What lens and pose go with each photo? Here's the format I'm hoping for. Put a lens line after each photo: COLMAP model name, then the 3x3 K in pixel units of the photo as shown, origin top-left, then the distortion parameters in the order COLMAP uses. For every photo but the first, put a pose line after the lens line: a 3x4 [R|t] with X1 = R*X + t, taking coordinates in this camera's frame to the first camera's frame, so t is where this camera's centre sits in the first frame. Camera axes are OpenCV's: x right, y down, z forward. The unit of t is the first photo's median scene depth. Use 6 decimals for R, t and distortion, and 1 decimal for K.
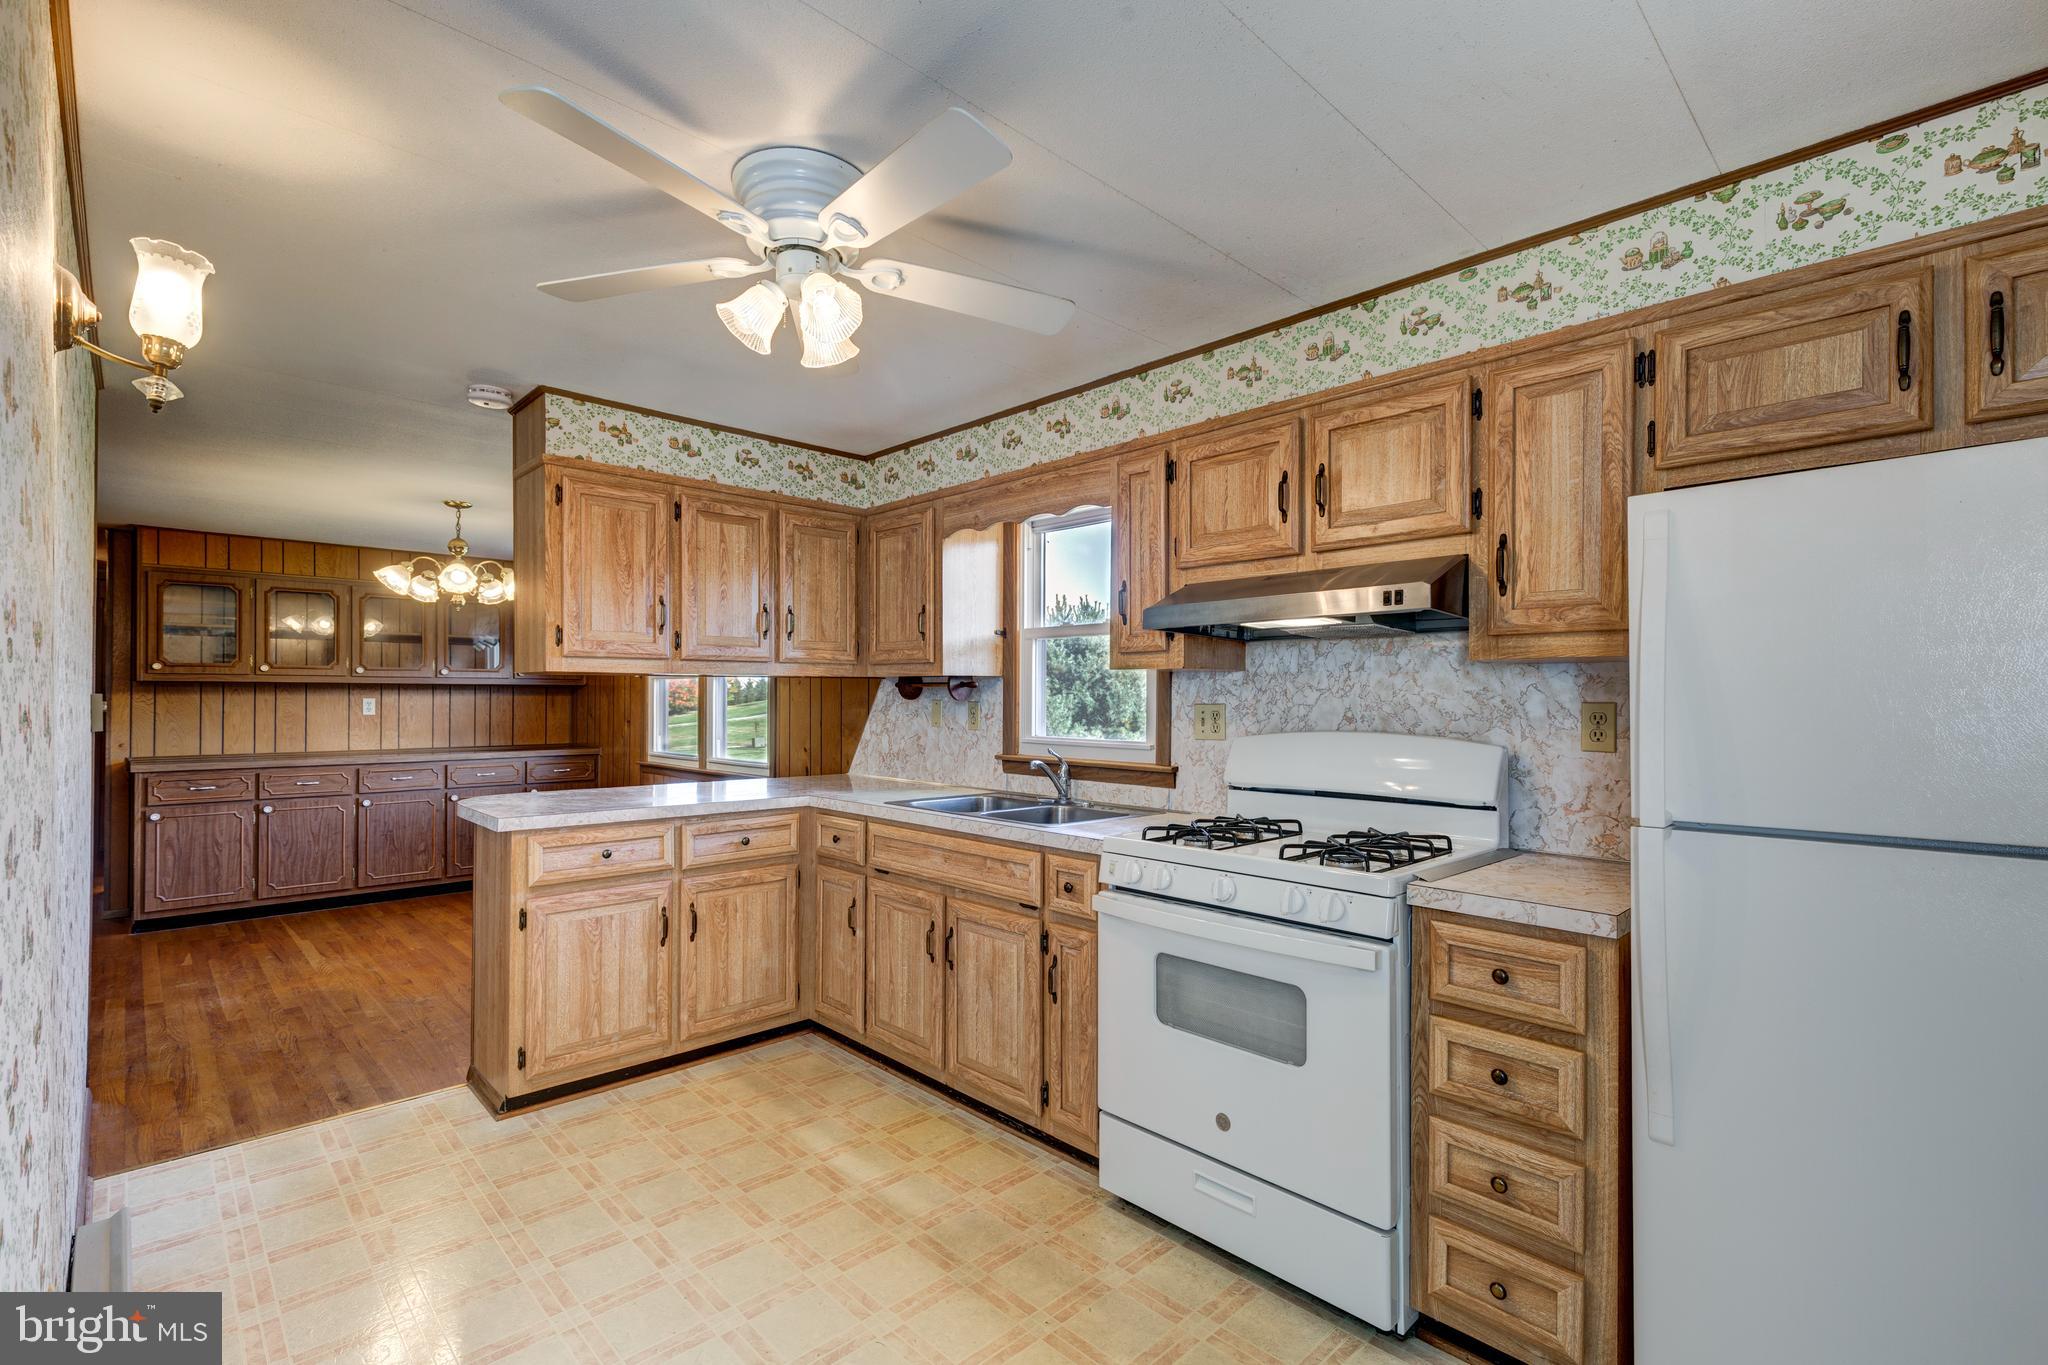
lens RADIAL K [[936.1, 0, 1018.5], [0, 936.1, 694.9], [0, 0, 1]] dist [0.005561, -0.001101]
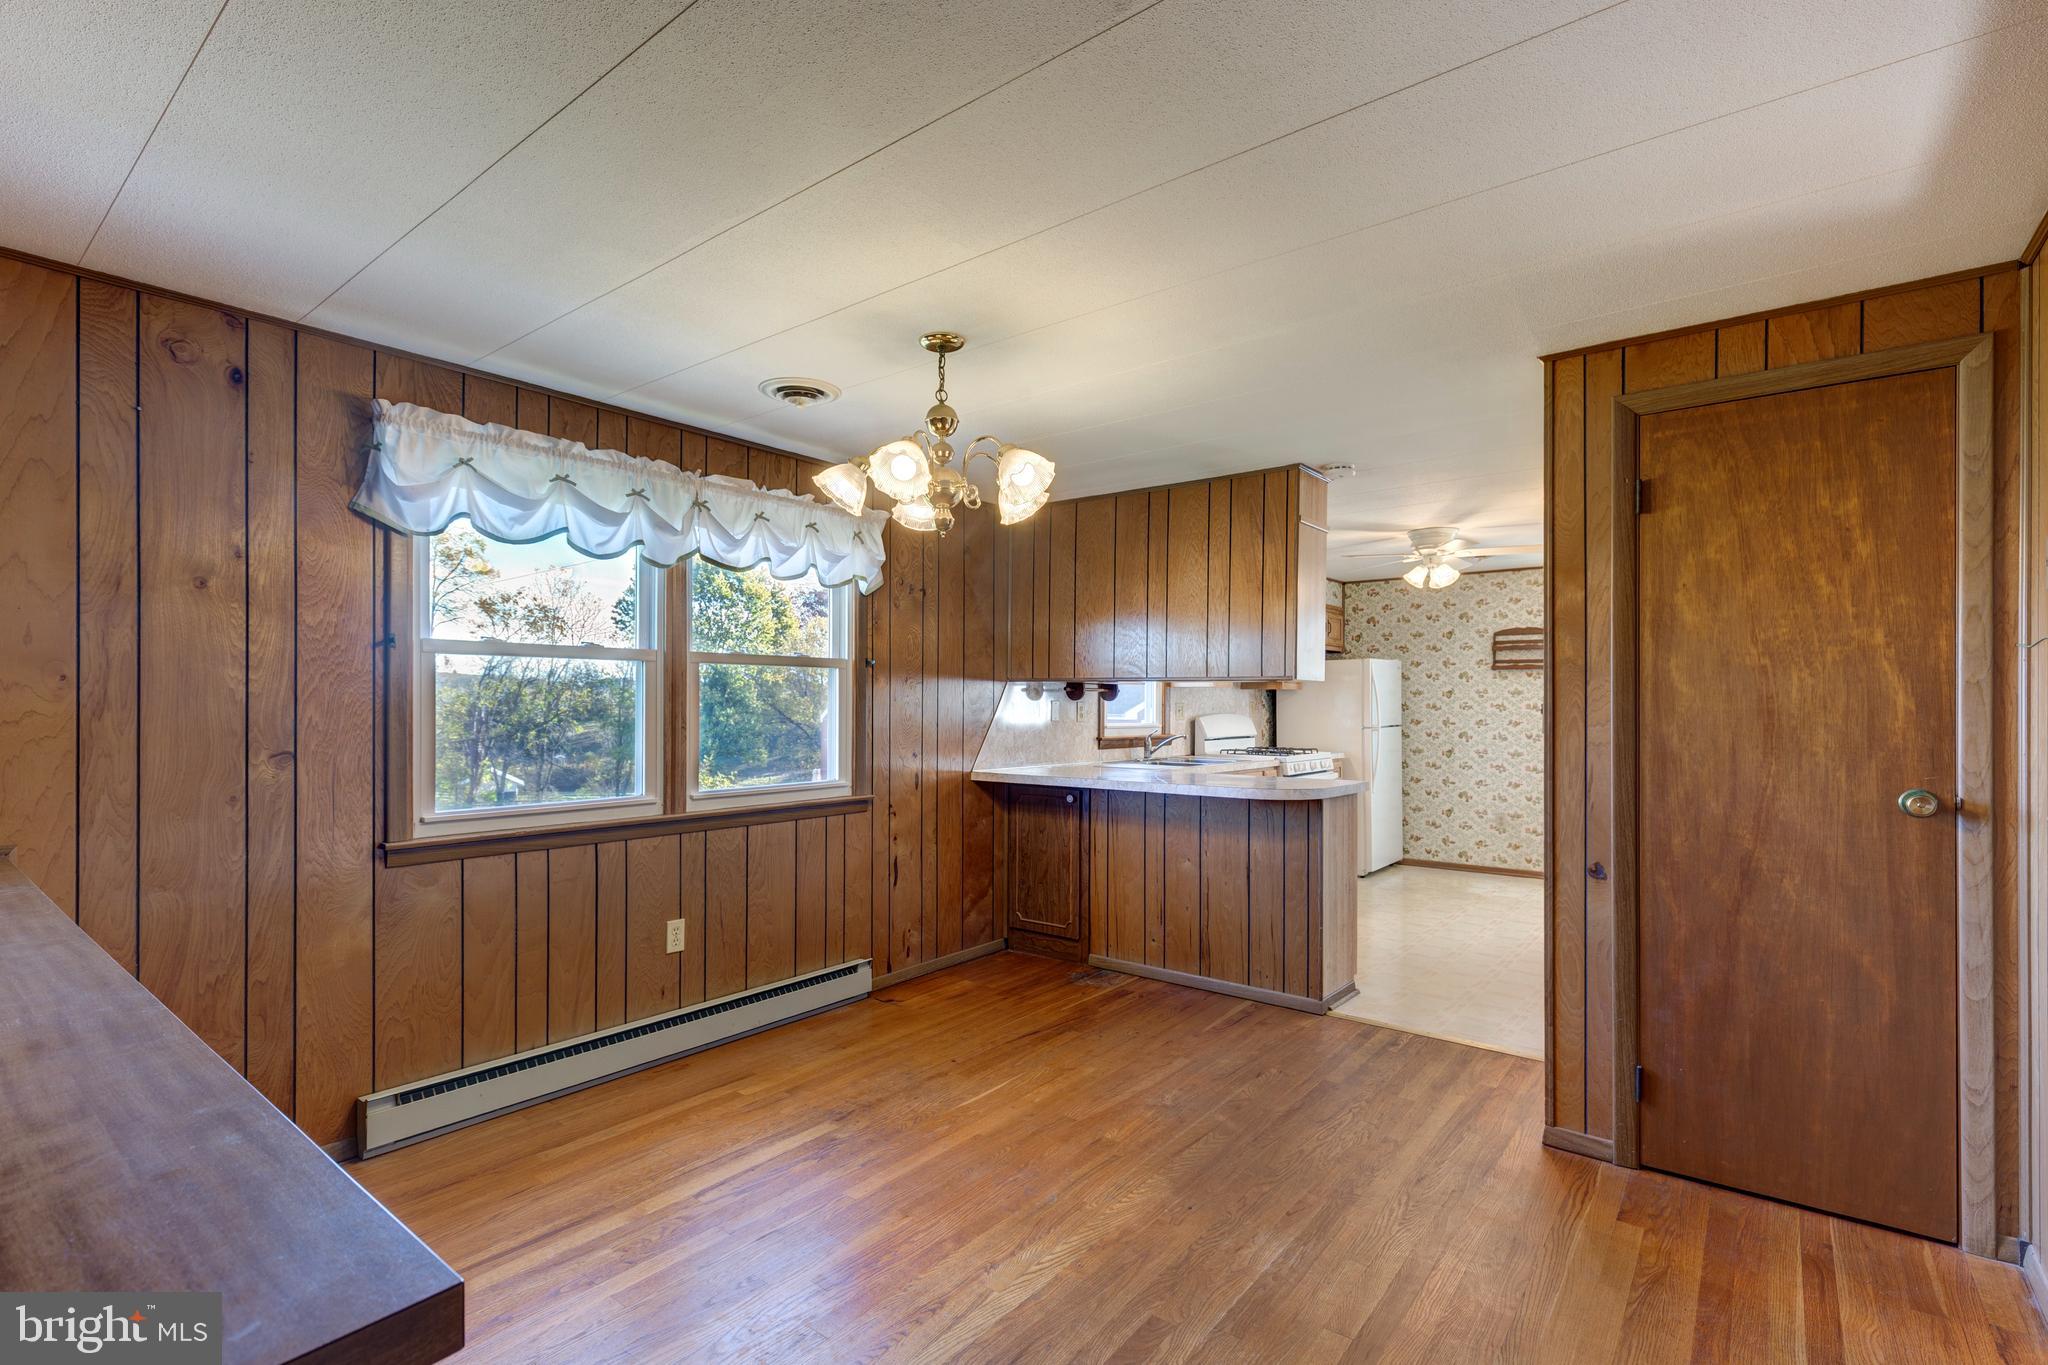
lens RADIAL K [[936.1, 0, 1001.2], [0, 936.1, 697.7], [0, 0, 1]] dist [0.005561, -0.001101]
pose [[-0.118487, 0.003908, 0.992948, -0.988474], [-0.006601, 0.999967, -0.004723, 0.005962], [-0.992934, -0.007114, -0.118457, 0.887978]]
